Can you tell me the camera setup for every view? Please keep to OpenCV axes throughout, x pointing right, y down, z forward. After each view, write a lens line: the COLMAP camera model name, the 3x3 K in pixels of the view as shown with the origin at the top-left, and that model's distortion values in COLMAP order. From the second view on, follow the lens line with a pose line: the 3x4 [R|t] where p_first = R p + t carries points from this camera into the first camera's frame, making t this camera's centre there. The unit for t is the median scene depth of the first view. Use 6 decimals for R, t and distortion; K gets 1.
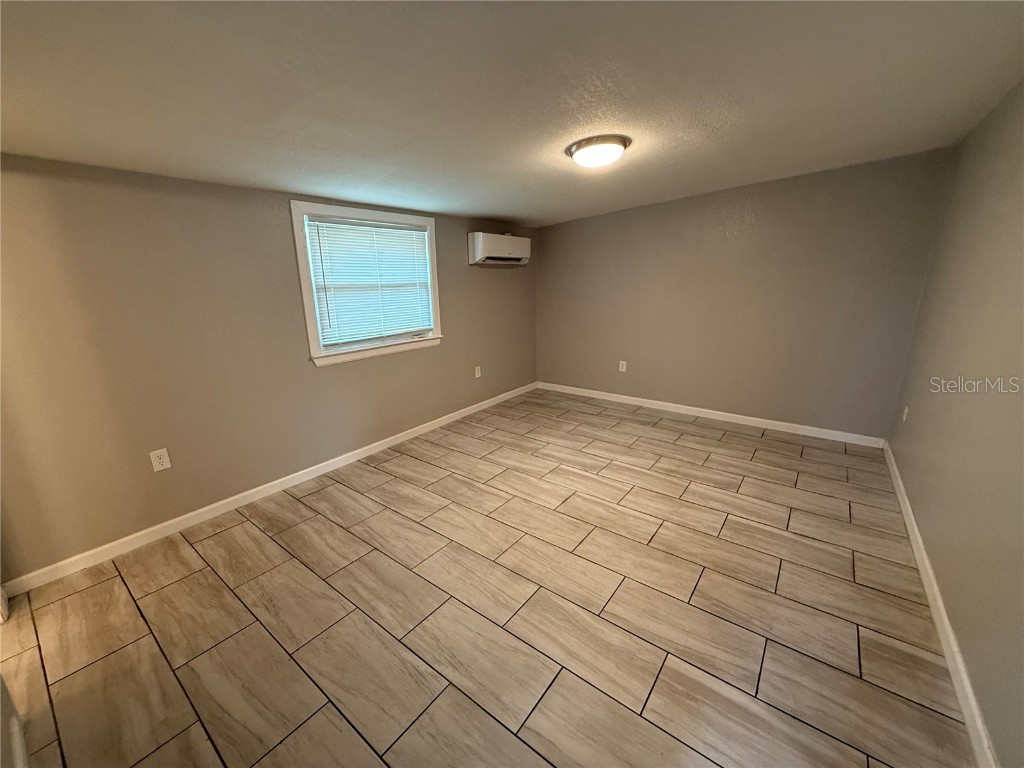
lens RADIAL K [[409.2, 0, 511.9], [0, 409.2, 384.4], [0, 0, 1]] dist [0.000464, -0.000268]
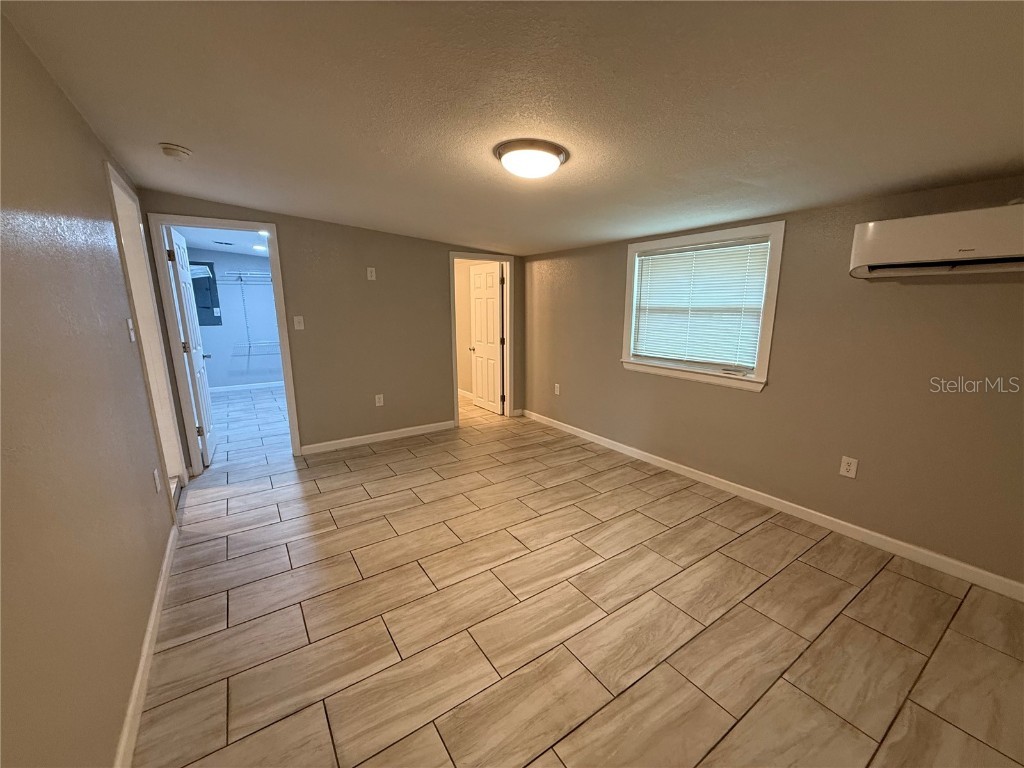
lens RADIAL K [[409.2, 0, 513.0], [0, 409.2, 387.5], [0, 0, 1]] dist [0.000464, -0.000268]
pose [[-0.316699, 0.211117, -0.924733, 0.791092], [-0.231983, 0.928069, 0.291327, -0.265808], [0.919720, 0.306785, -0.244943, 0.946903]]
